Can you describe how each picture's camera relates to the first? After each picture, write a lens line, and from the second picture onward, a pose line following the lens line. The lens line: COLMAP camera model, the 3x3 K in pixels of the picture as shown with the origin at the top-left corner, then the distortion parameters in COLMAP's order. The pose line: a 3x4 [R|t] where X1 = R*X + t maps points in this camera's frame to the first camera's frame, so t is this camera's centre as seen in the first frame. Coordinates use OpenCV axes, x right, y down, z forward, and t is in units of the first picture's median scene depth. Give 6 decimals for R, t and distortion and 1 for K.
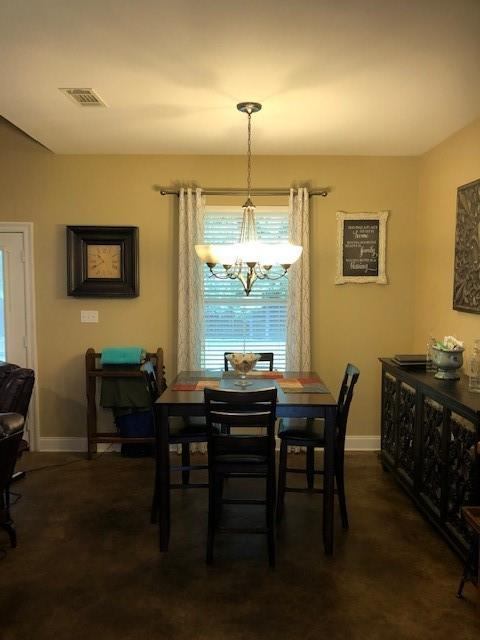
lens RADIAL K [[527.5, 0, 237.7], [0, 527.5, 315.0], [0, 0, 1]] dist [0.056065, -0.006657]
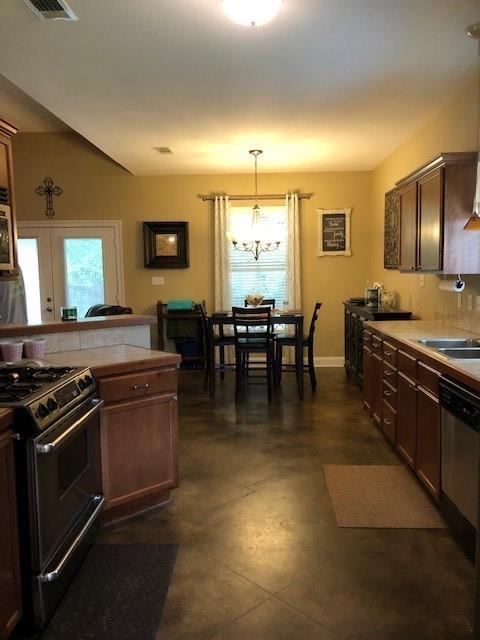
lens RADIAL K [[527.5, 0, 244.2], [0, 527.5, 322.6], [0, 0, 1]] dist [0.056065, -0.006657]
pose [[0.999071, -0.014104, -0.040717, 0.034082], [0.015257, 0.999487, 0.028152, 0.088002], [0.040299, -0.028747, 0.998774, -0.551714]]
